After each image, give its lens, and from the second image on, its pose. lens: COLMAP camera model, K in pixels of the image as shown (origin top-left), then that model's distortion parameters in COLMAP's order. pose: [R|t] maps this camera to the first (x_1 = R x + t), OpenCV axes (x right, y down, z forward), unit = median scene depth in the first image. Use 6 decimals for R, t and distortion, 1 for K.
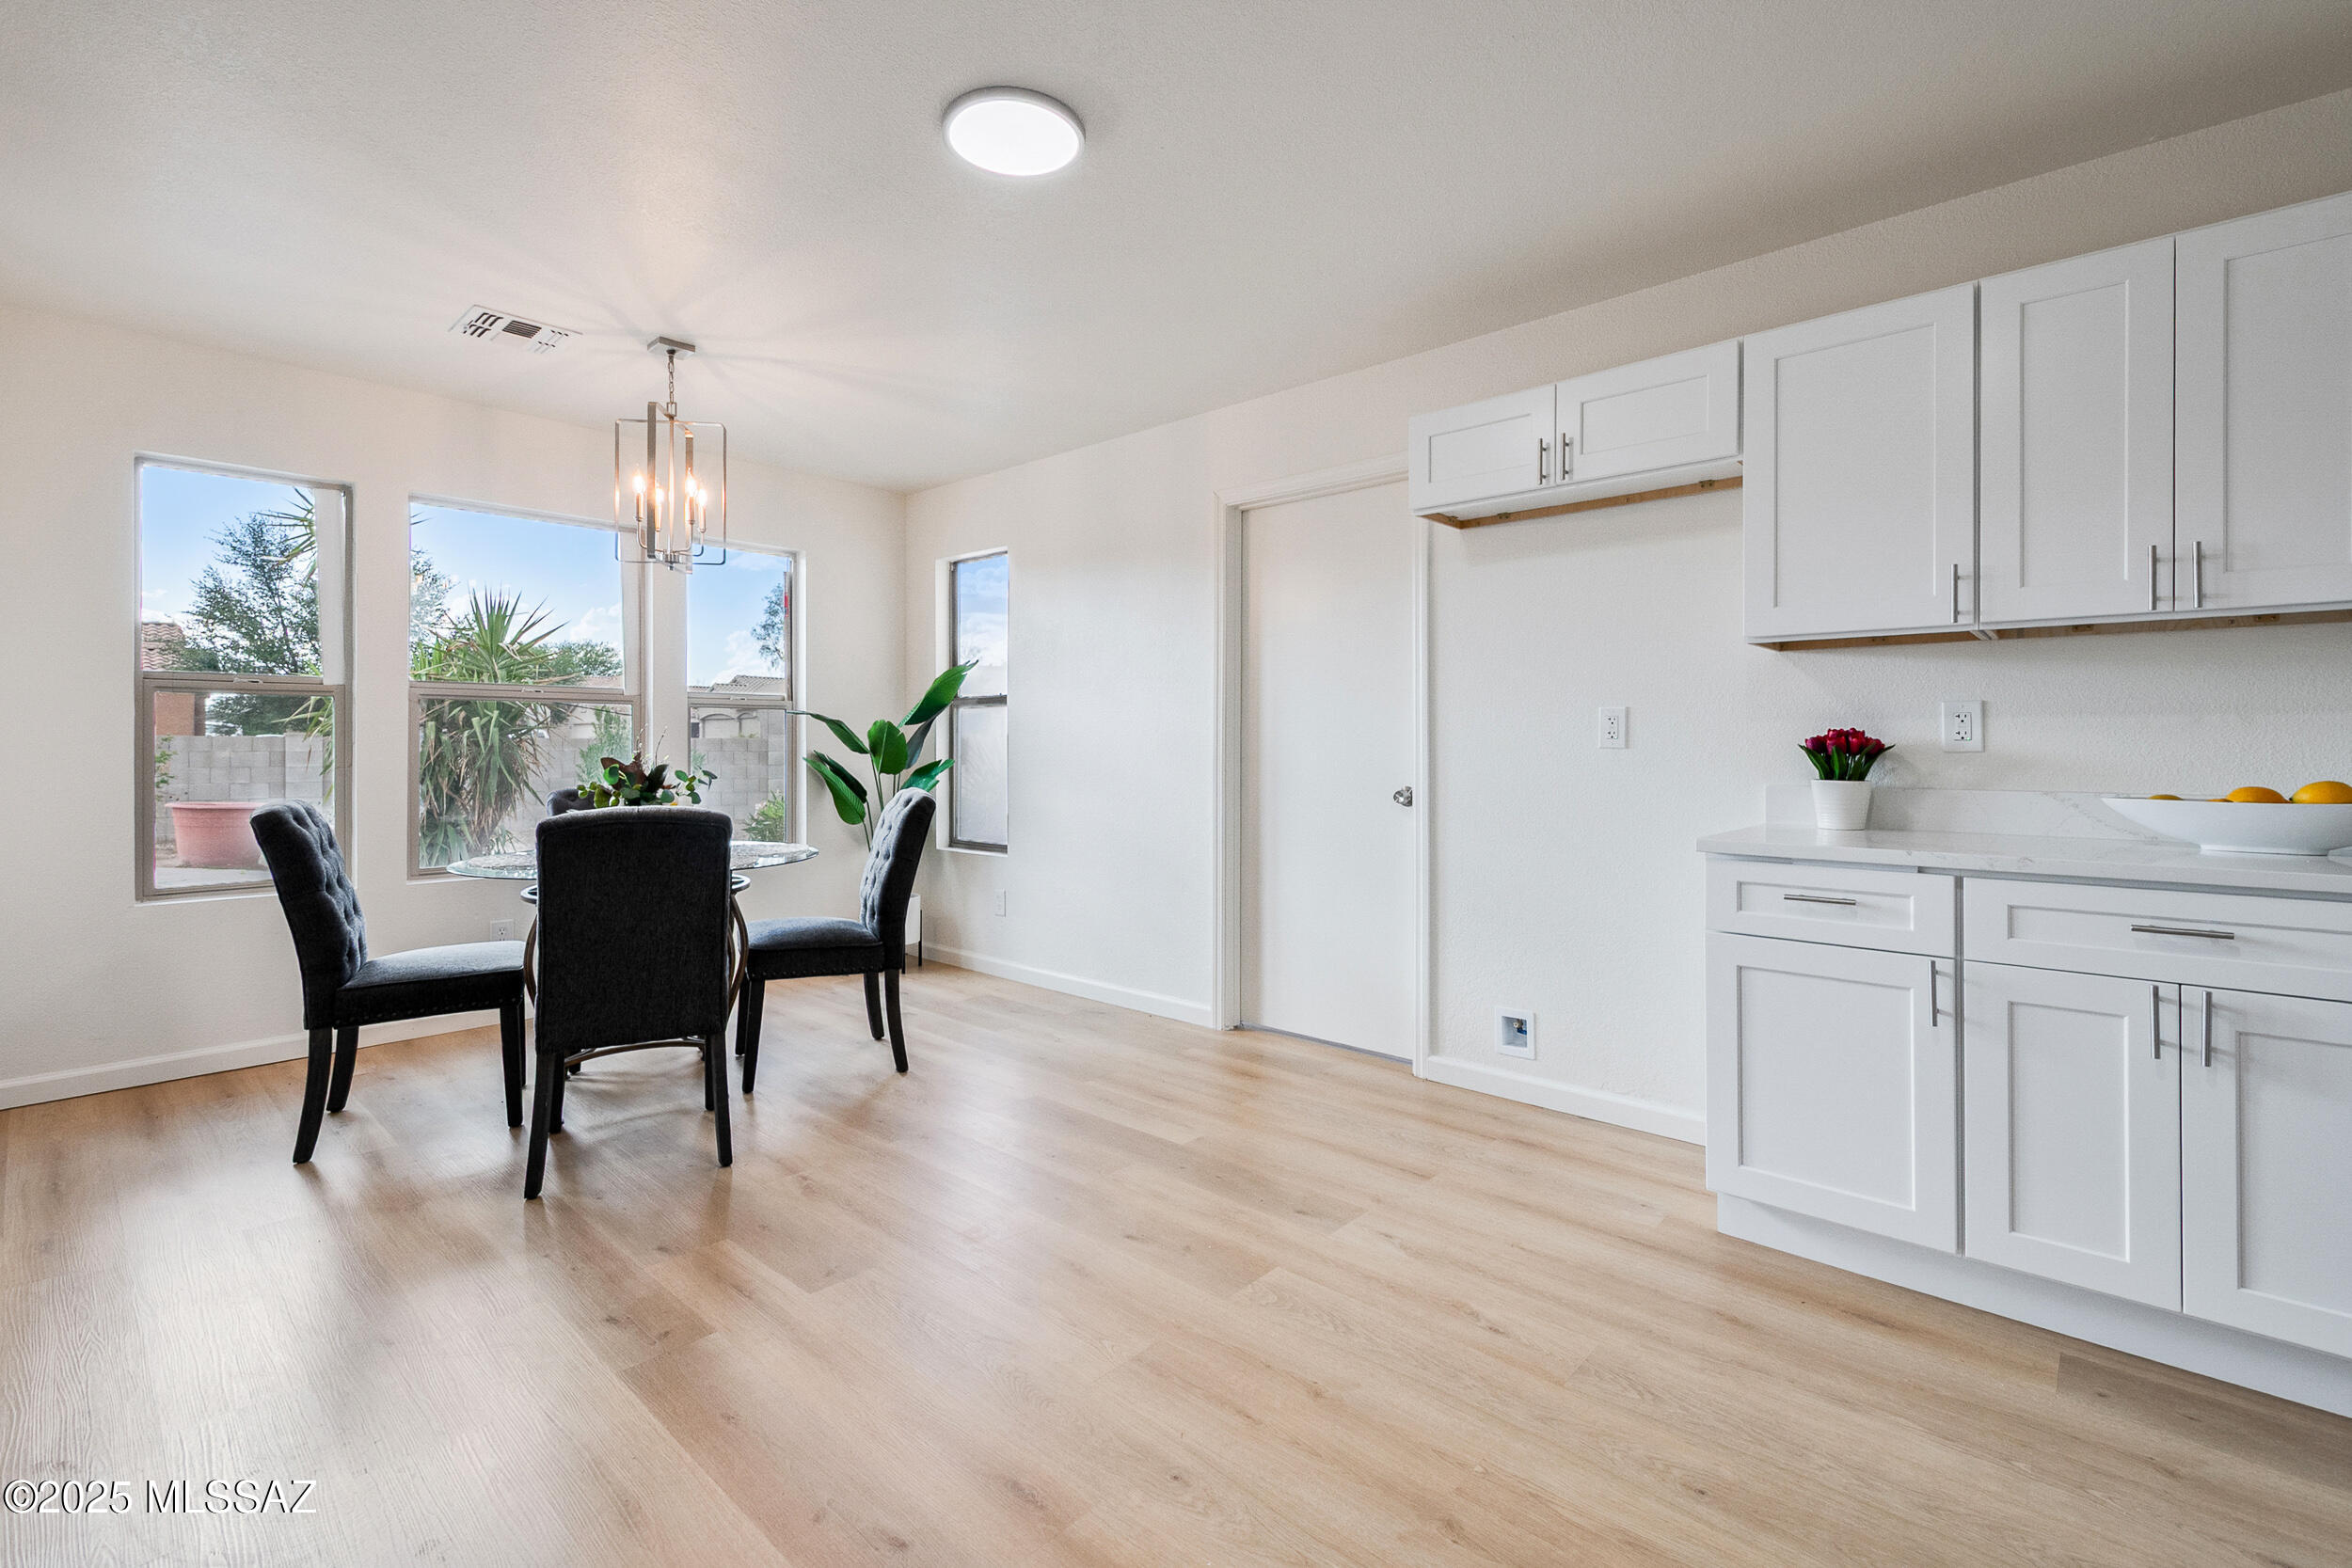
lens RADIAL K [[1035.9, 0, 1171.2], [0, 1035.9, 754.4], [0, 0, 1]] dist [0.001415, 0.000072]
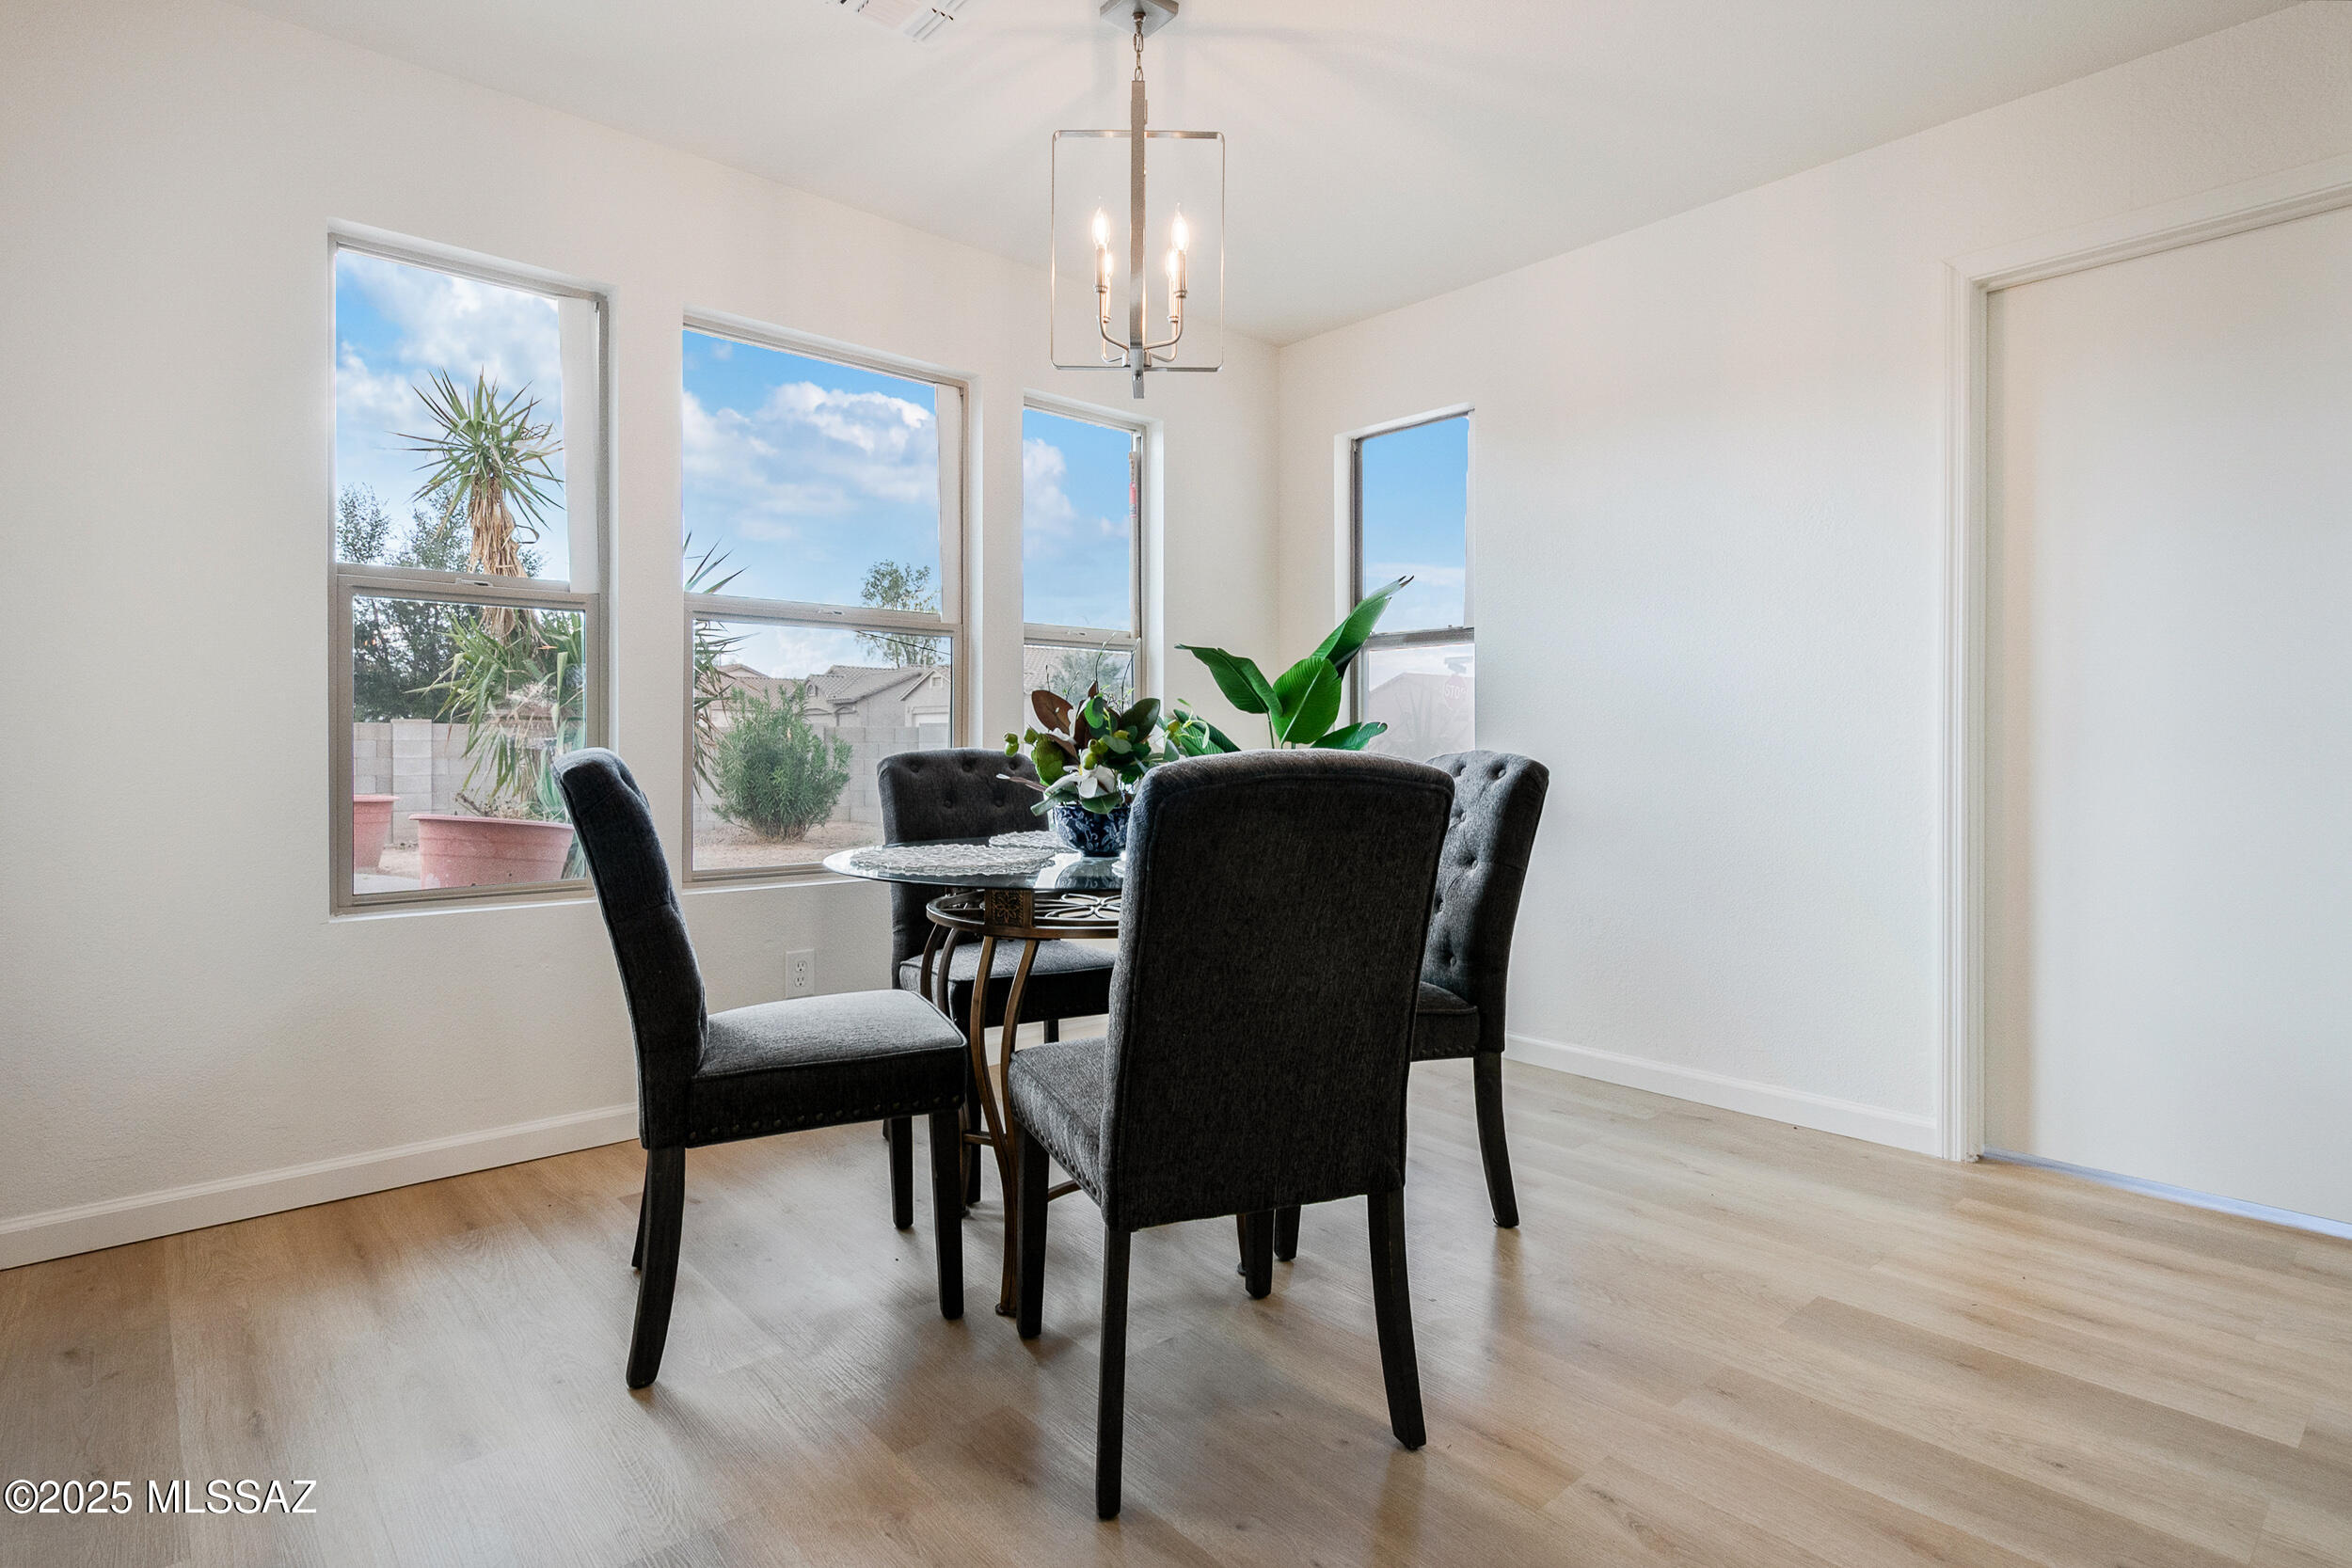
lens RADIAL K [[1200.2, 0, 1166.7], [0, 1200.2, 758.9], [0, 0, 1]] dist [0.004803, -0.000542]
pose [[0.993027, 0.002541, -0.117859, -0.339867], [-0.002287, 0.999995, 0.002290, 0.035938], [0.117864, -0.002005, 0.993028, 0.273698]]
